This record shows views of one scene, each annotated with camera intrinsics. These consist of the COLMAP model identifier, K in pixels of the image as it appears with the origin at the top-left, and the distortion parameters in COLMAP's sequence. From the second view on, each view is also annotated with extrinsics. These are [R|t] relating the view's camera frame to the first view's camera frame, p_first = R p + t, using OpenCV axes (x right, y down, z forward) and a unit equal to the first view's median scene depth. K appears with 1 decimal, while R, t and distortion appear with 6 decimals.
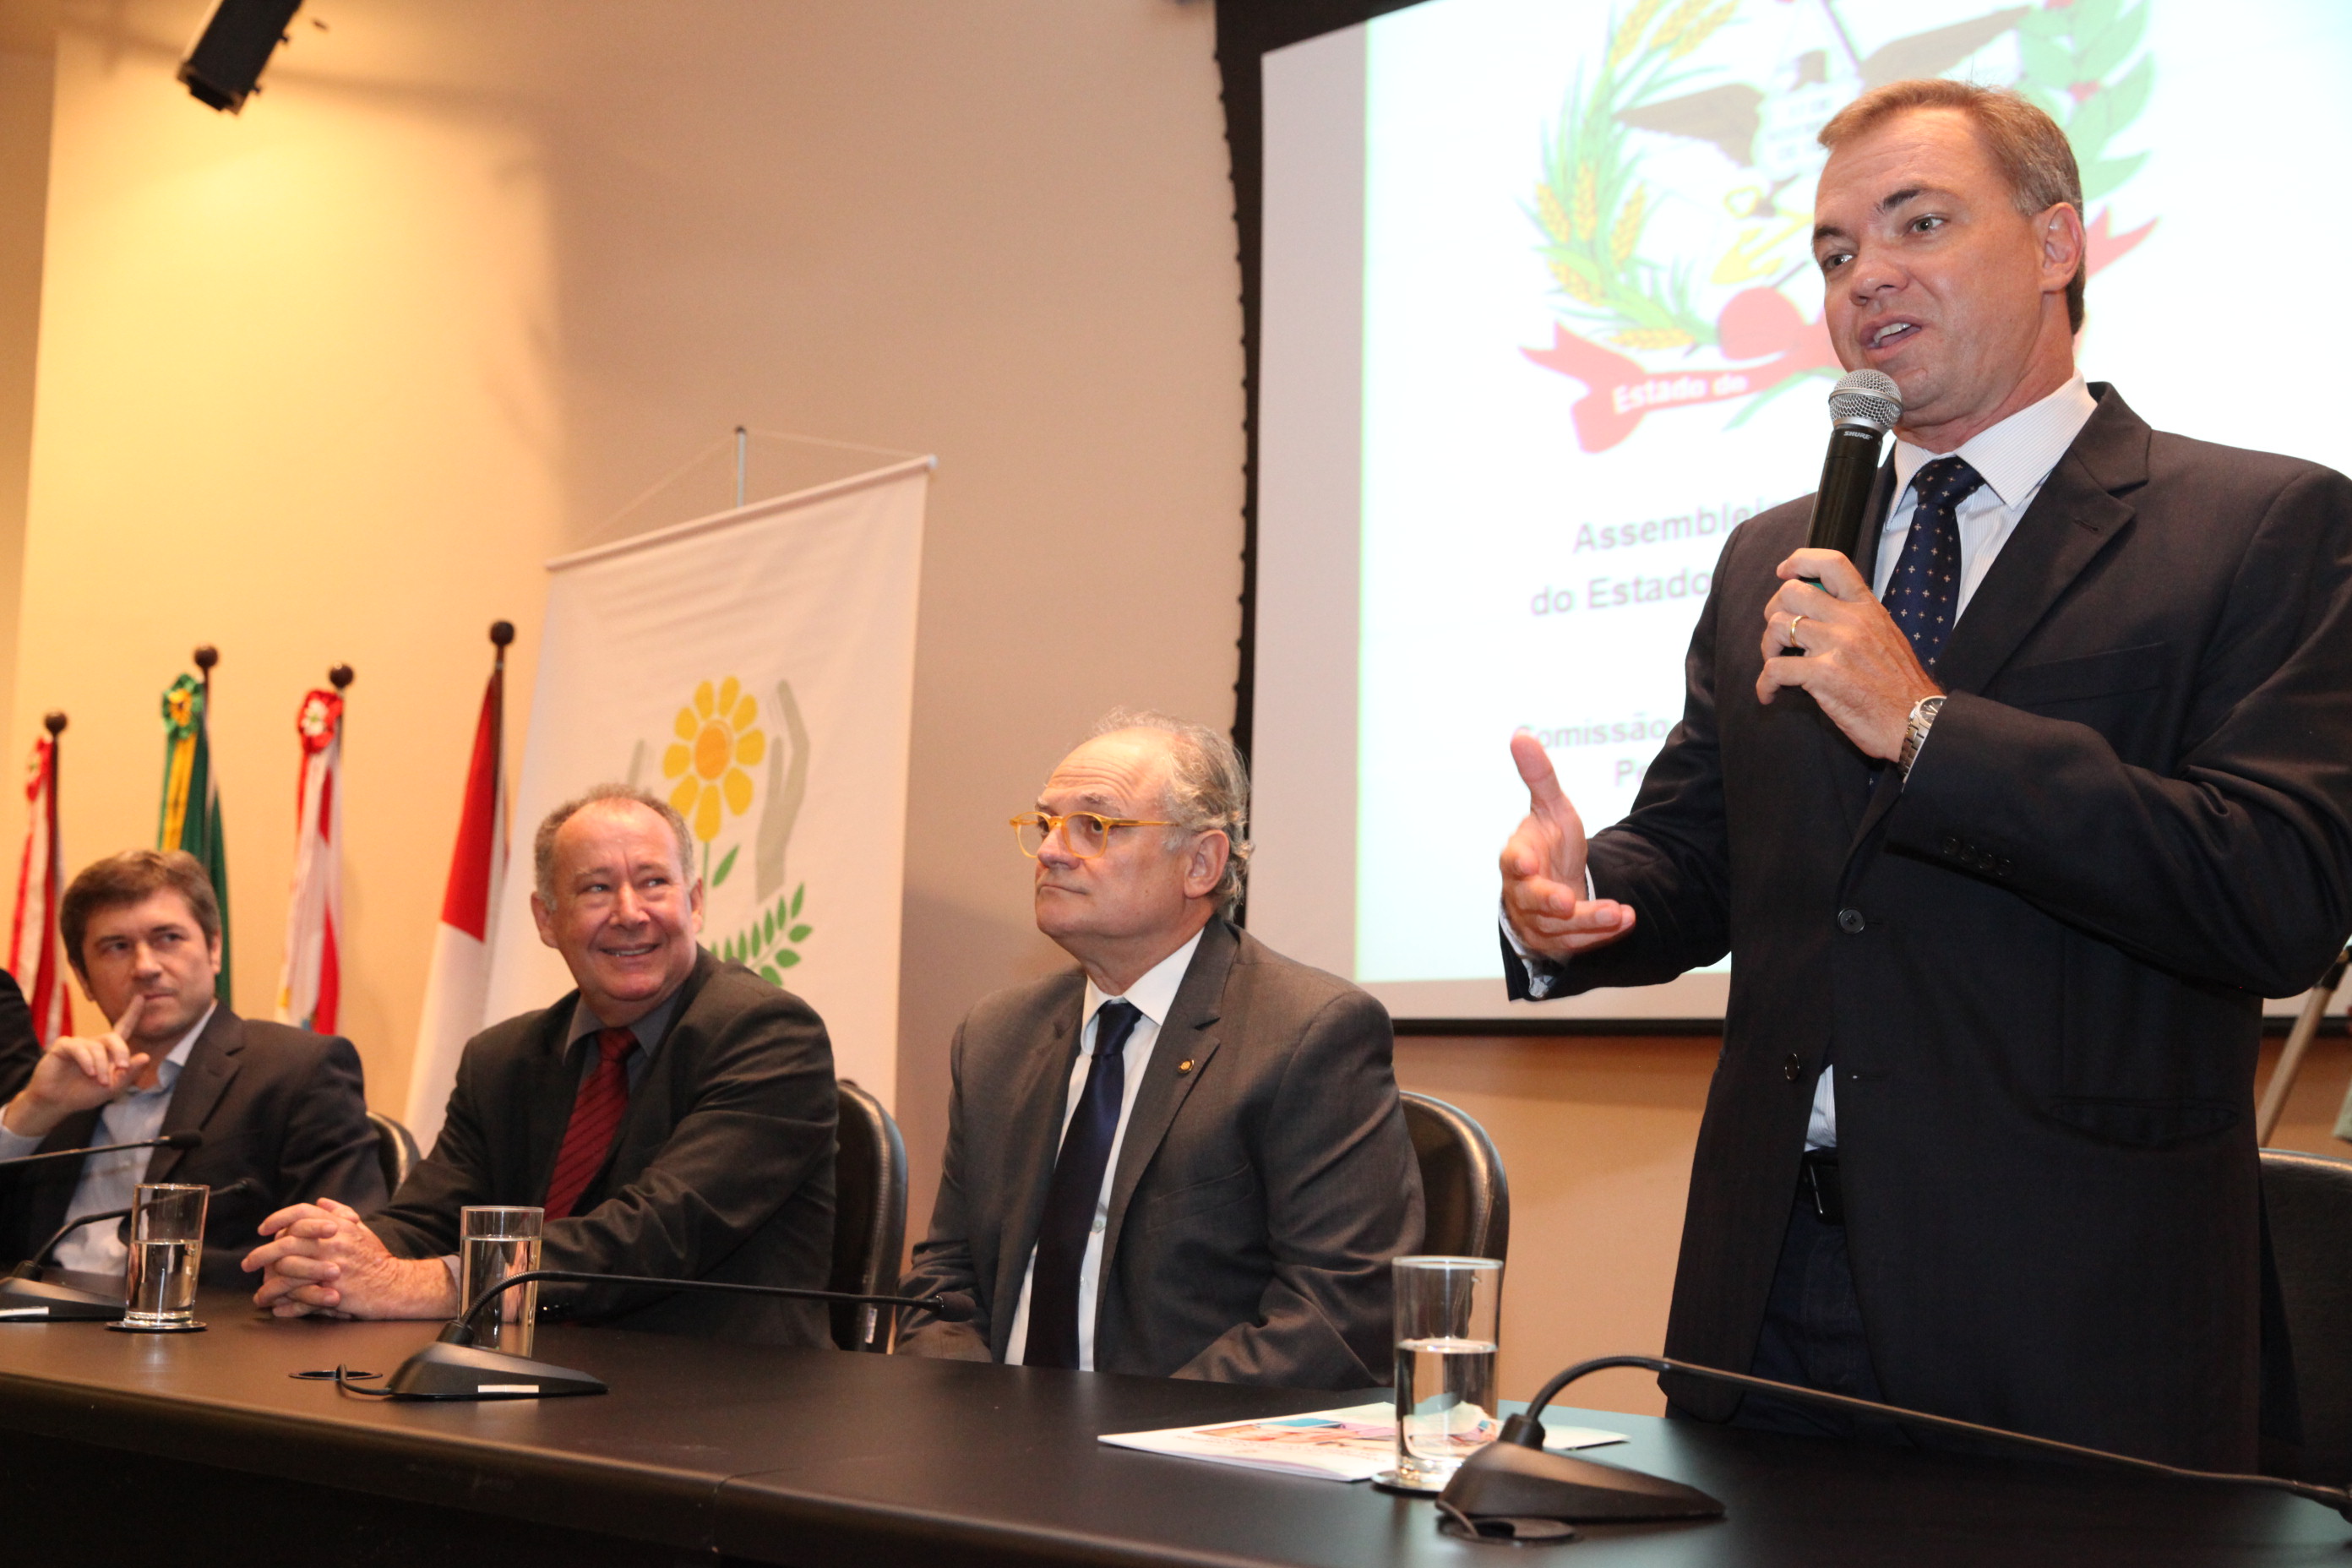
lens RADIAL K [[2642.9, 0, 1176.0], [0, 2642.9, 784.0], [0, 0, 1]] dist [0.047218, 0.018166]
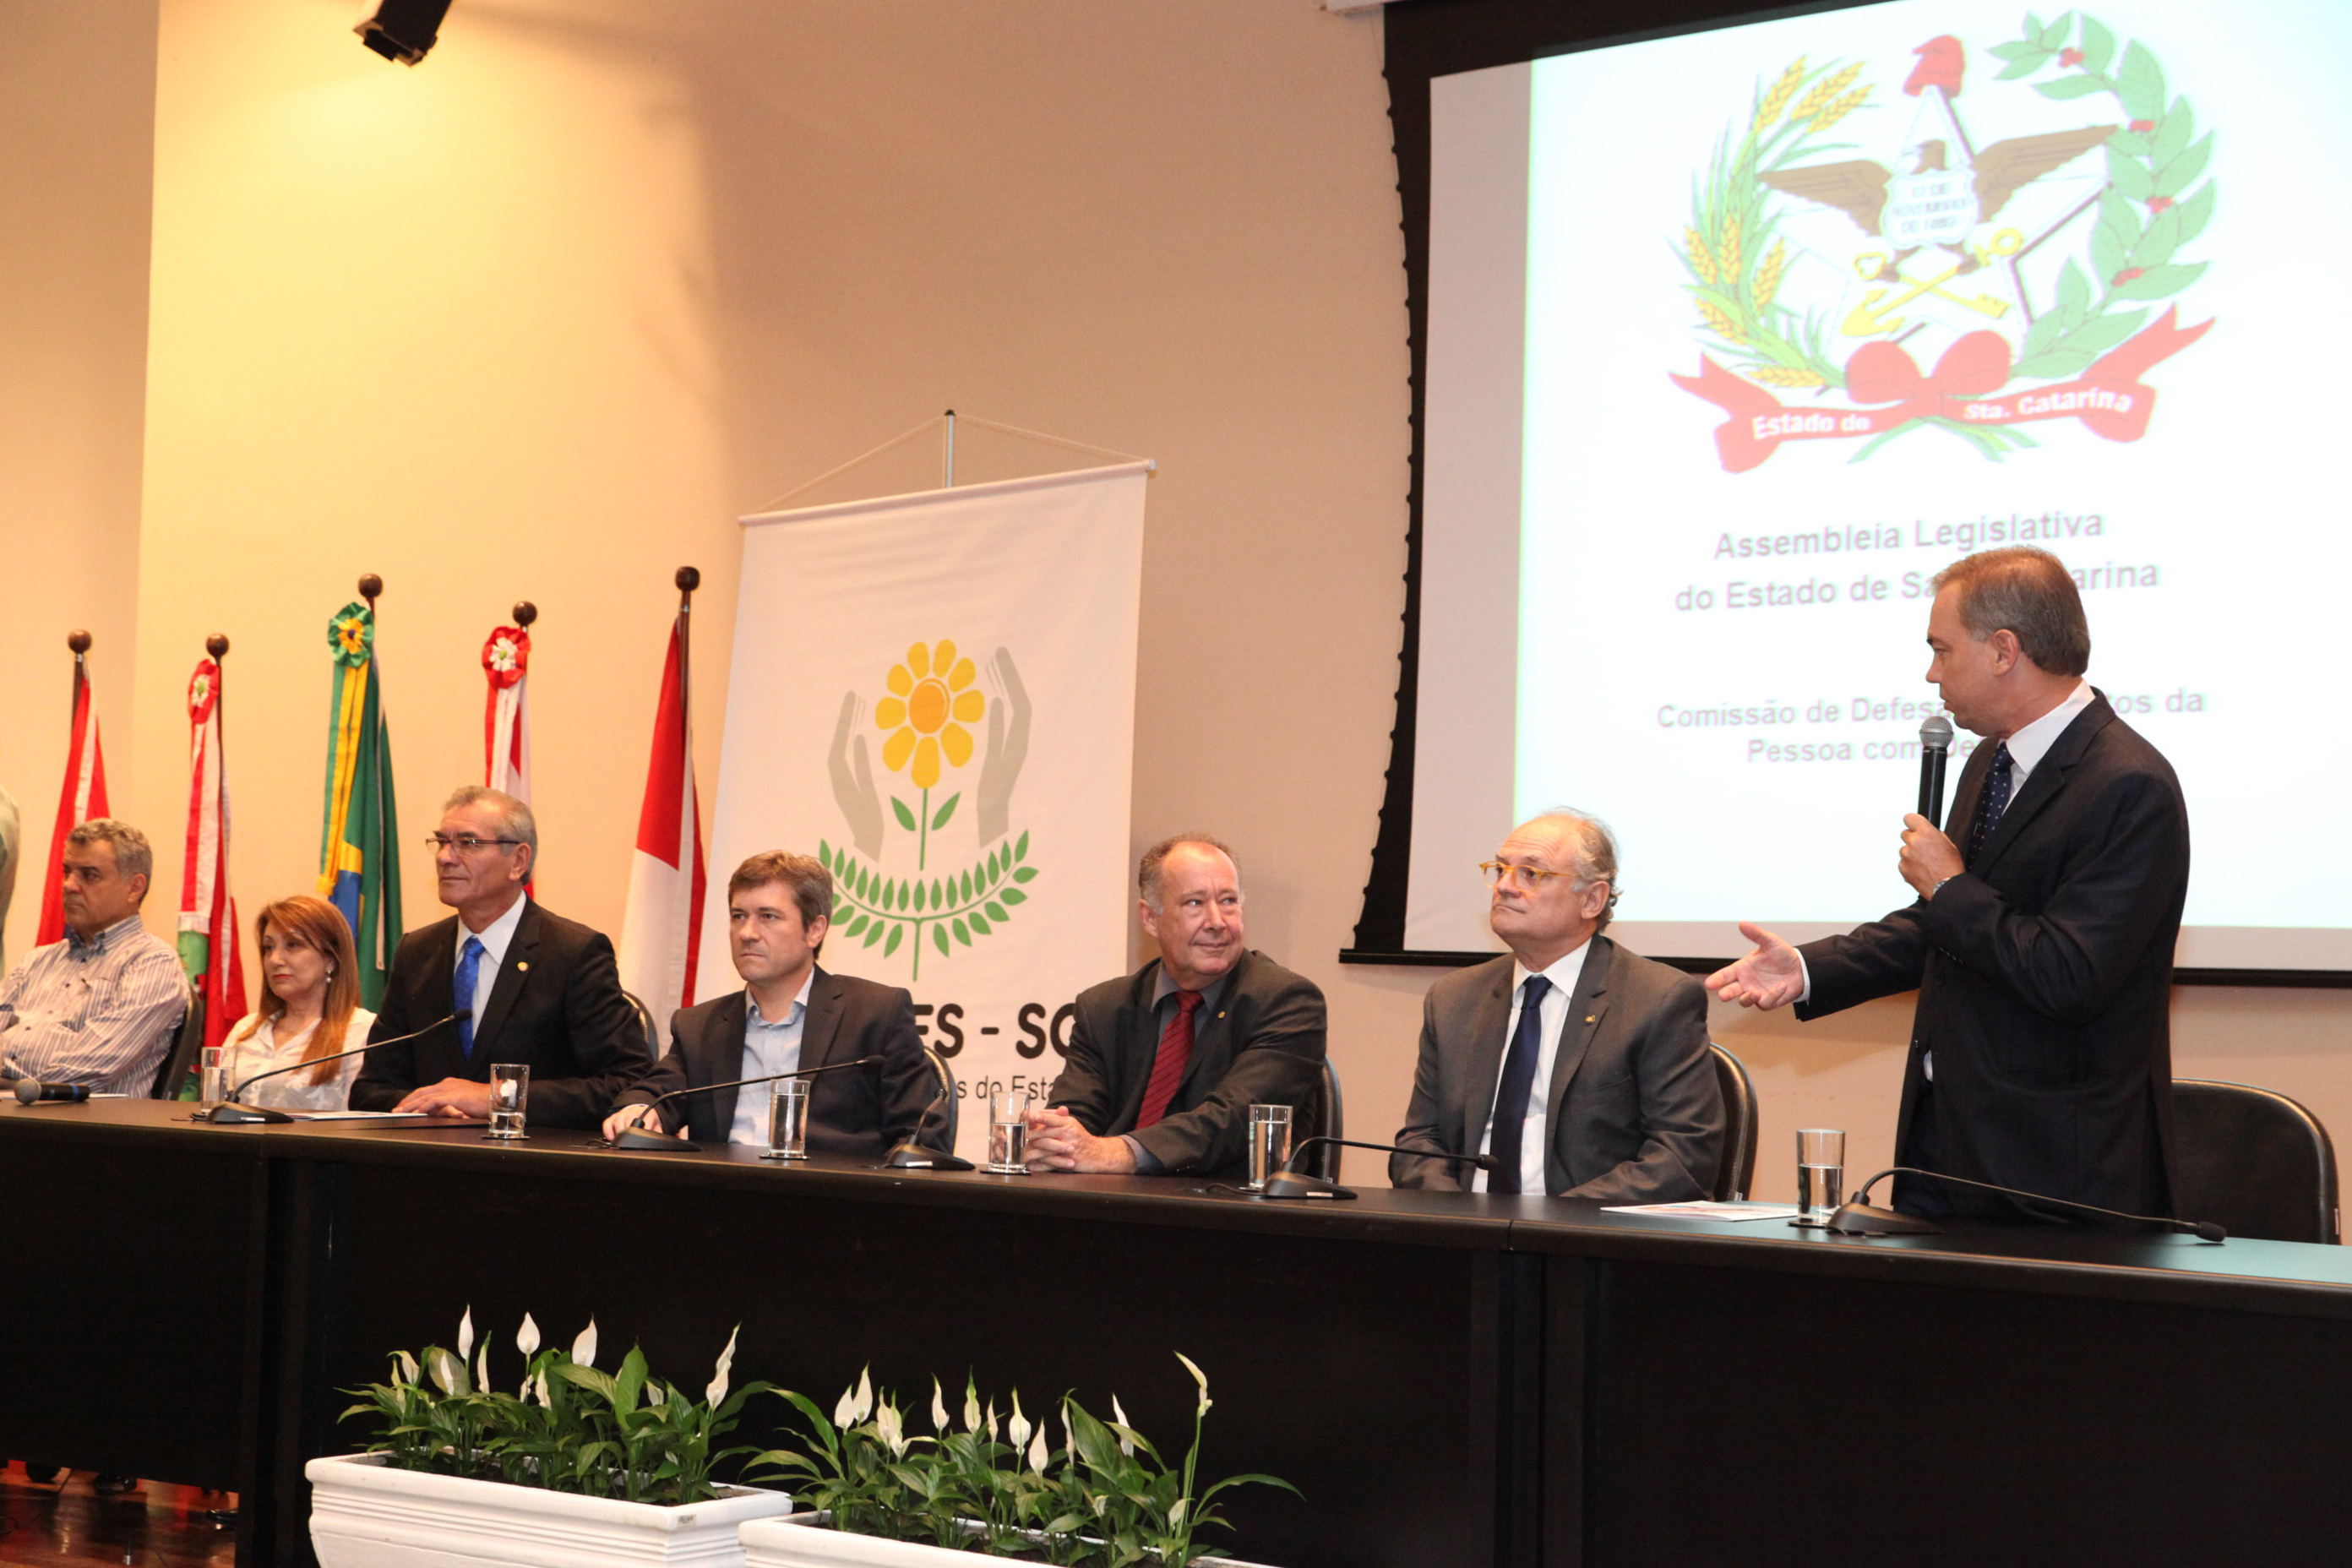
lens RADIAL K [[3593.4, 0, 1142.6], [0, 3593.4, 751.1], [0, 0, 1]] dist [0.137039, -0.019498]
pose [[0.998713, 0.010699, 0.049576, -0.176280], [-0.013279, 0.998558, 0.052012, -0.080940], [-0.048948, -0.052603, 0.997415, -0.564049]]
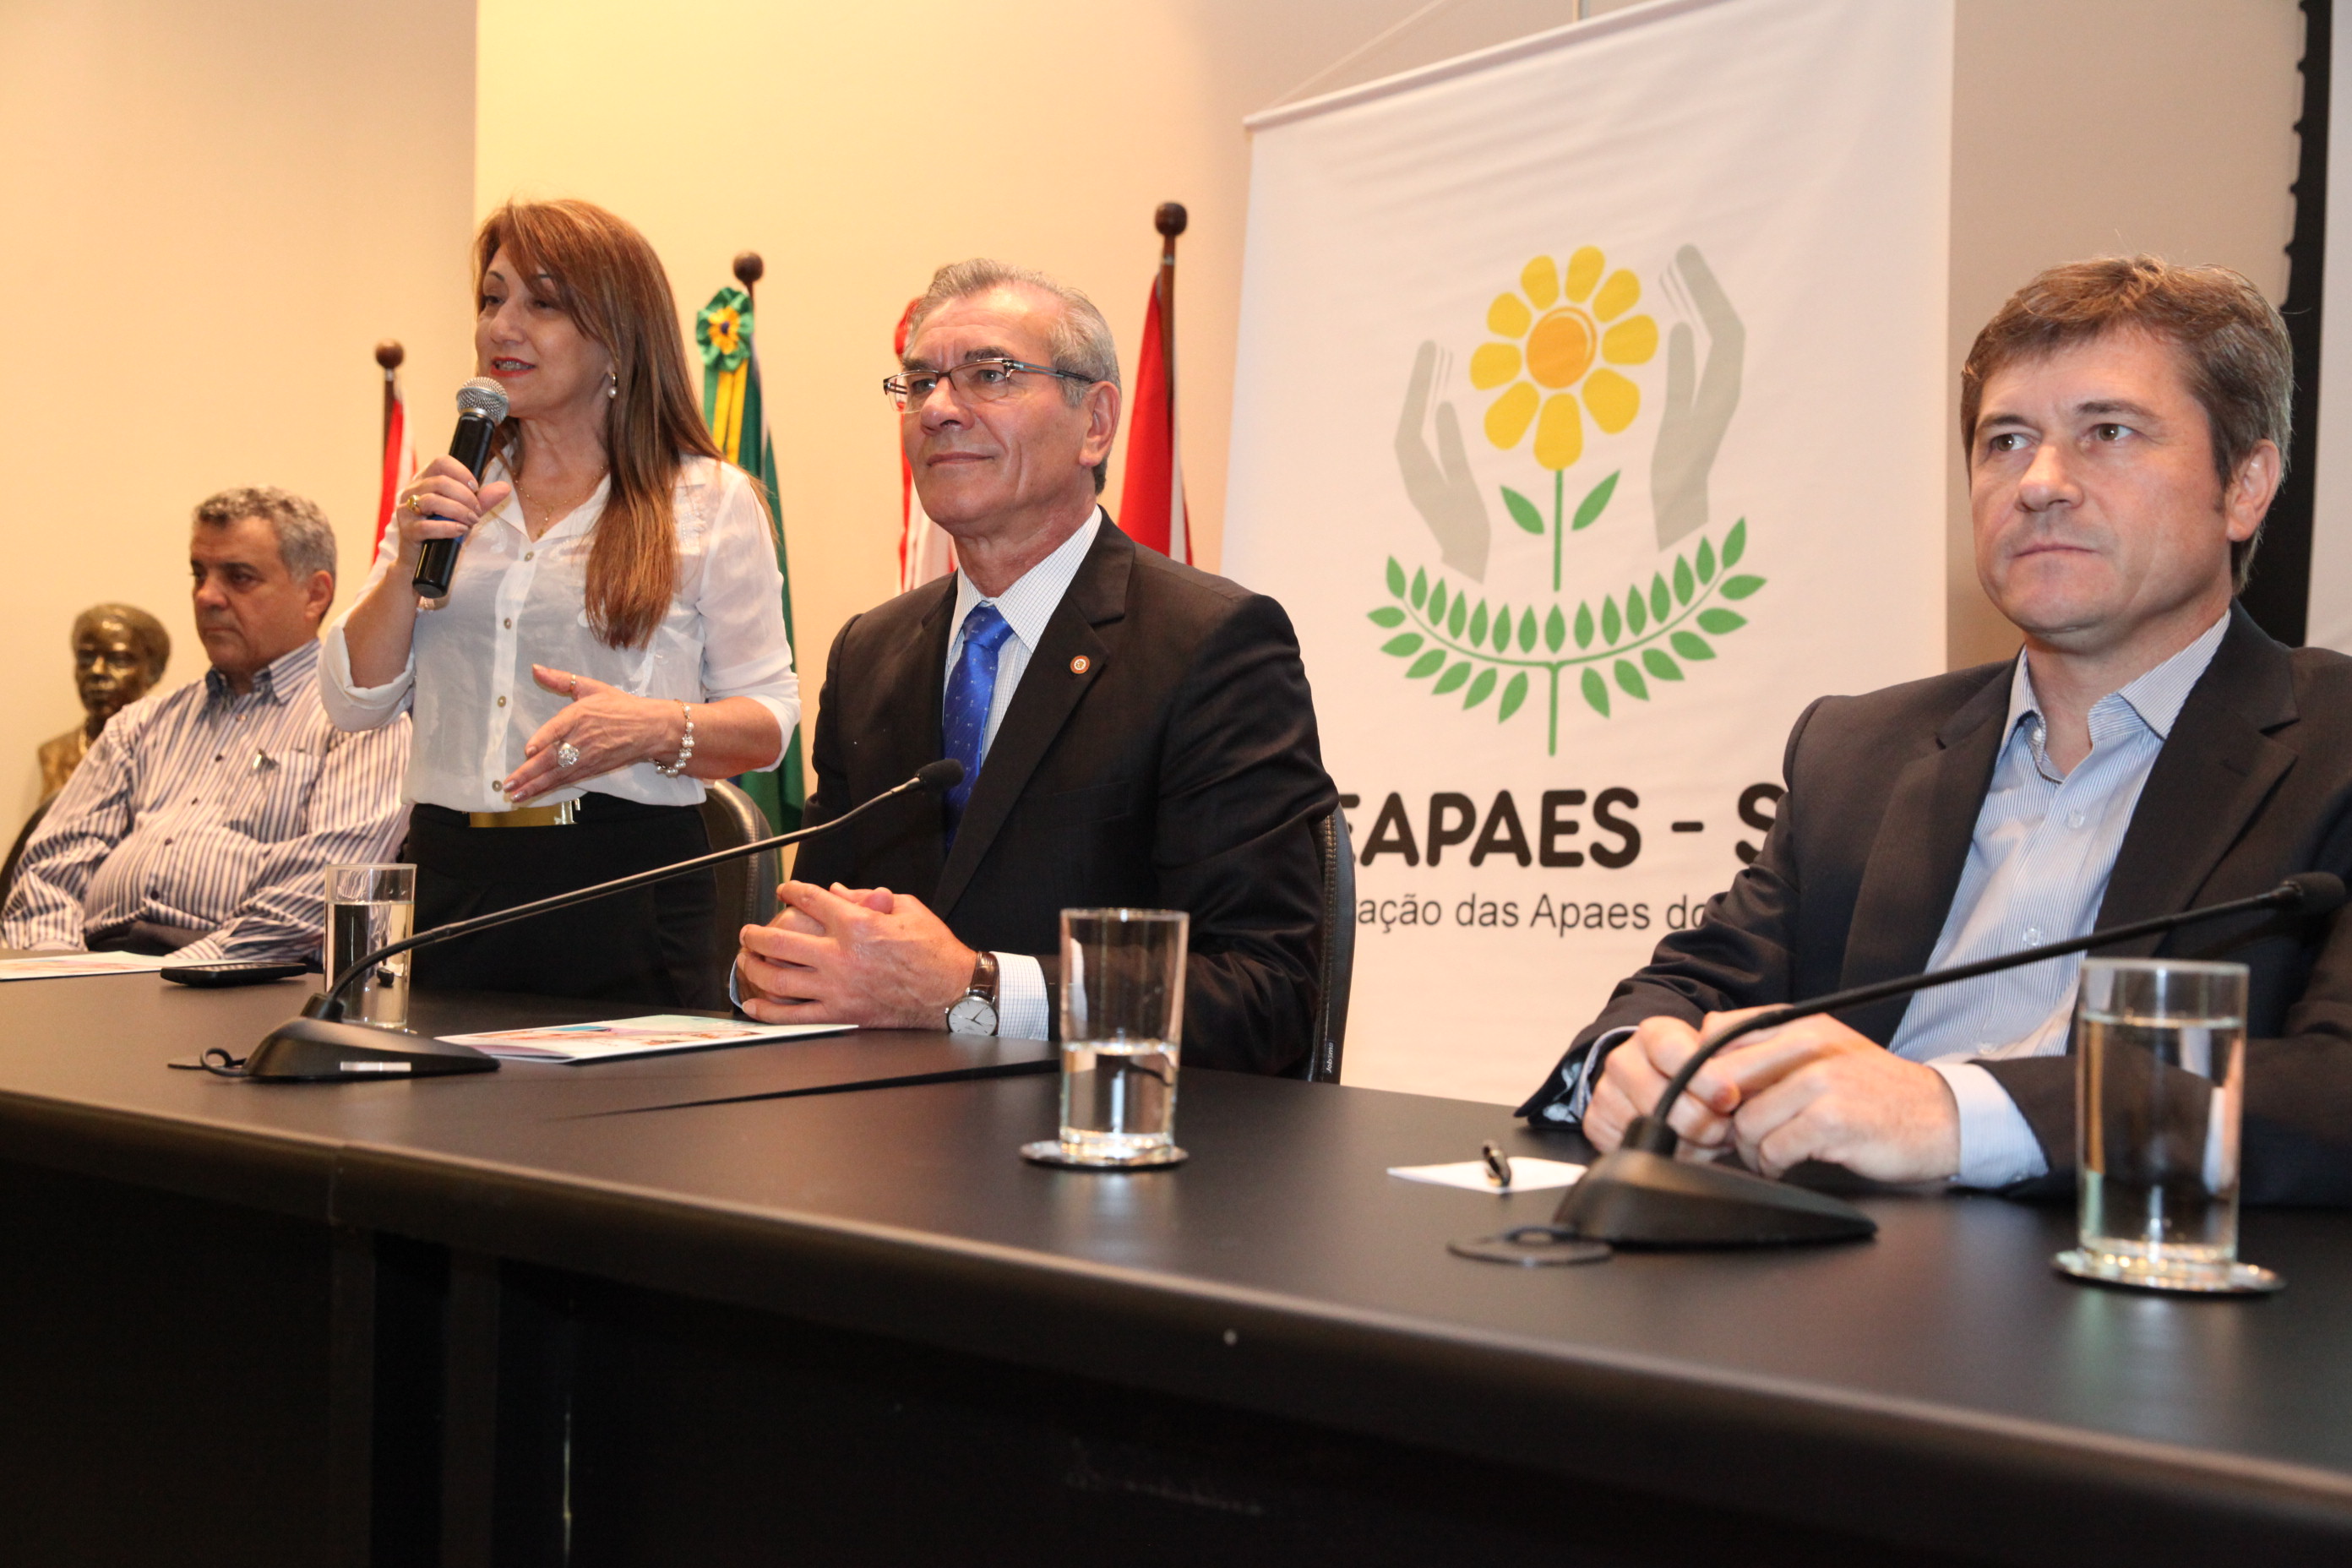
lens RADIAL K [[2381.0, 0, 1176.0], [0, 2381.0, 784.0], [0, 0, 1]] dist [0.002198, 0.006722]
pose [[0.999946, -0.008918, 0.005320, -0.317791], [0.008264, 0.993639, 0.112310, 0.036762], [-0.006288, -0.112260, 0.993659, 0.348592]]
